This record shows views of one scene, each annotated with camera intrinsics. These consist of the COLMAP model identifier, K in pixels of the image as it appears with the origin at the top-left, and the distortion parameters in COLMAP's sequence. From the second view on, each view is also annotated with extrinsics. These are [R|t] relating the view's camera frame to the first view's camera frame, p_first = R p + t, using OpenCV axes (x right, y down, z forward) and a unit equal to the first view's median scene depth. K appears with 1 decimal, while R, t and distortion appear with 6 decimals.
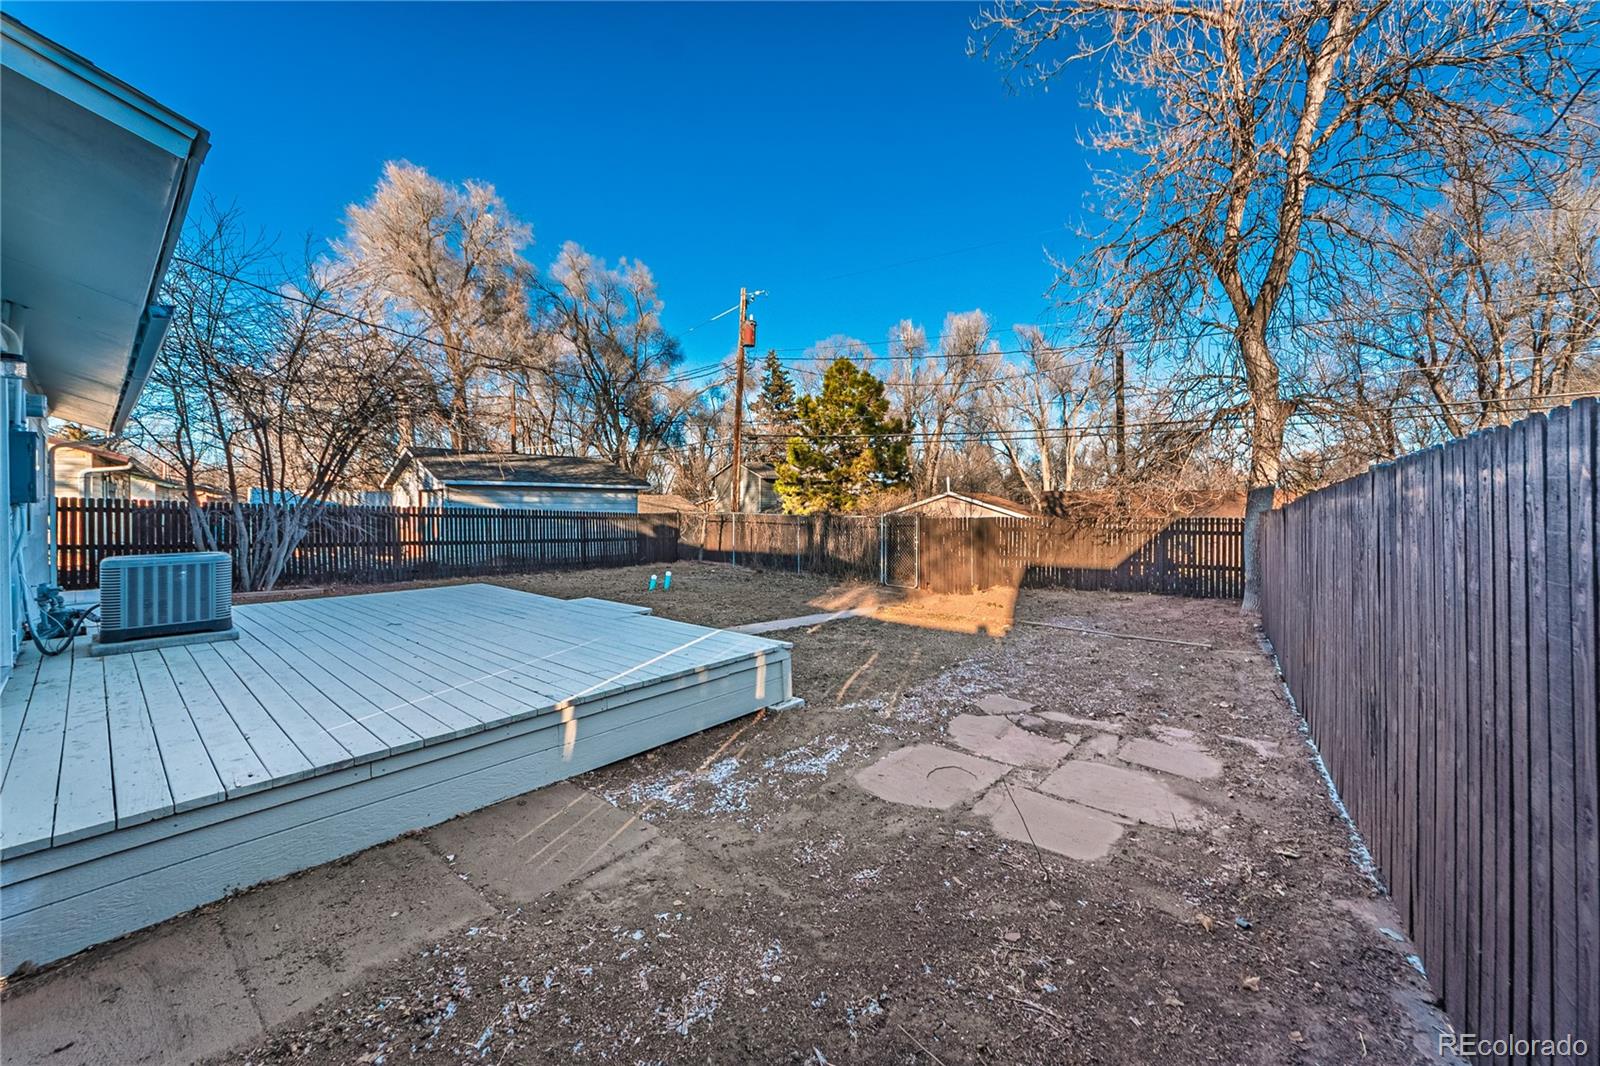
lens RADIAL K [[580.8, 0, 803.7], [0, 580.8, 504.7], [0, 0, 1]] dist [-0.000980, -0.000511]
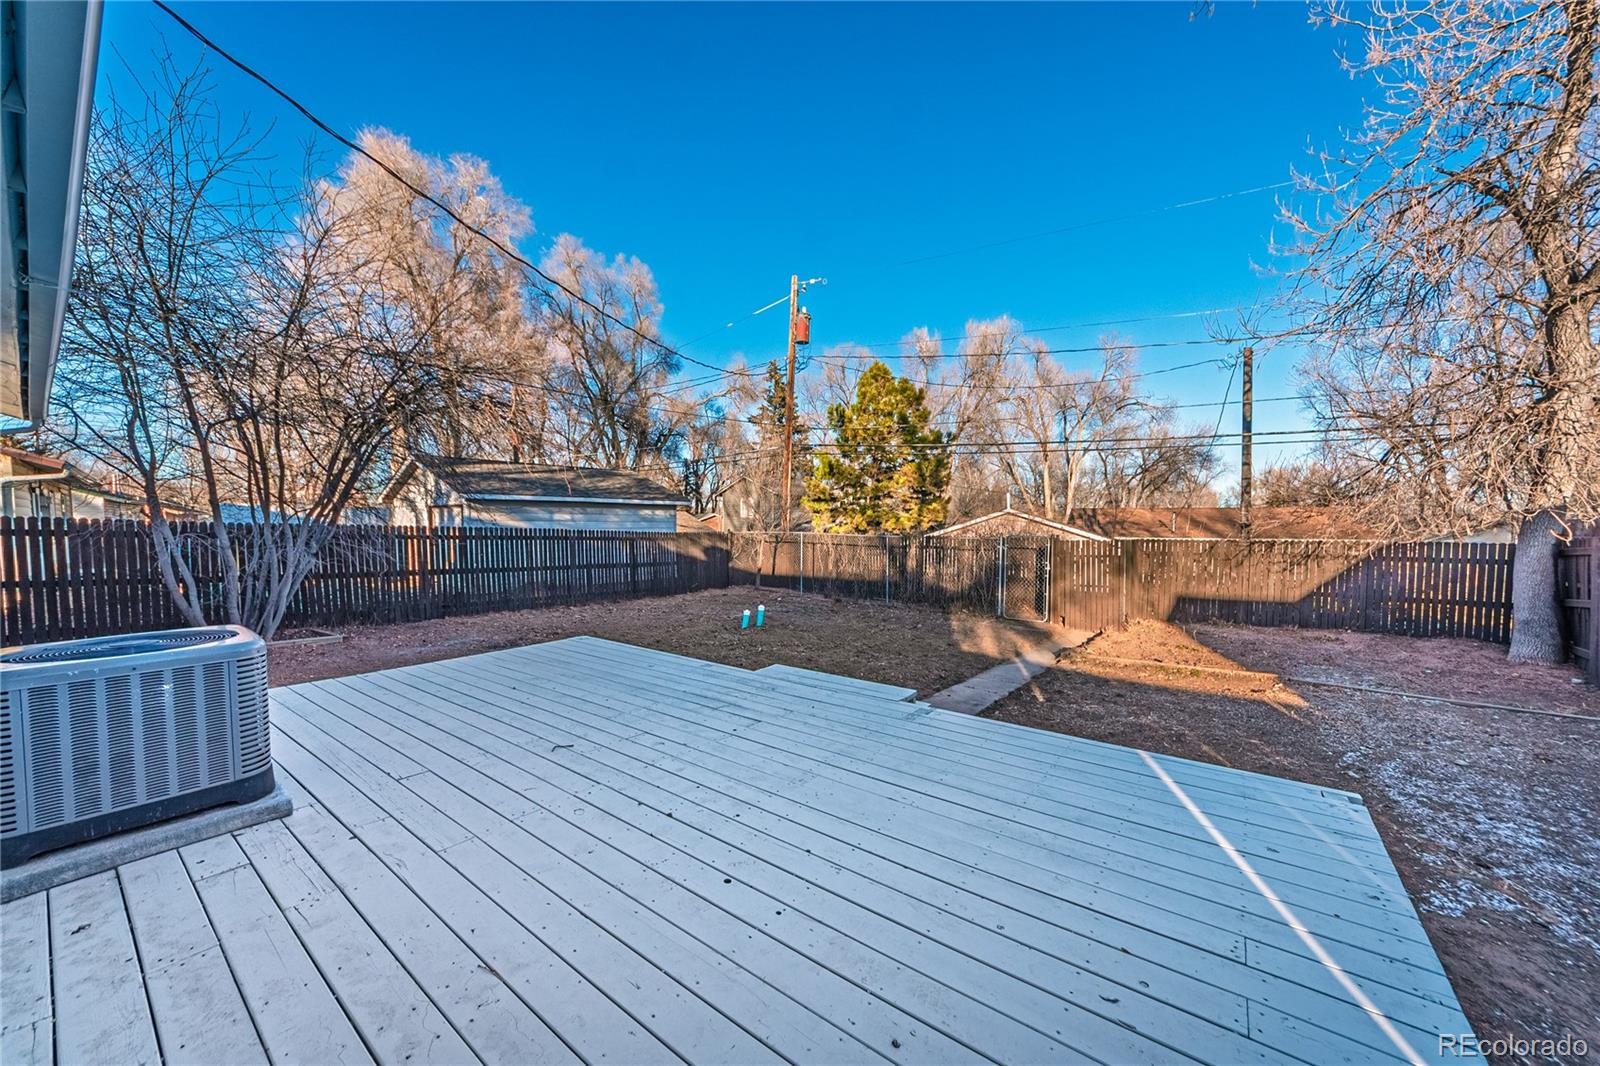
lens RADIAL K [[575.3, 0, 806.5], [0, 575.3, 548.2], [0, 0, 1]] dist [0.000168, 0.000173]
pose [[0.999155, -0.000537, 0.041088, -0.136229], [-0.001399, 0.998891, 0.047071, -0.003403], [-0.041068, -0.047089, 0.998046, 0.123995]]
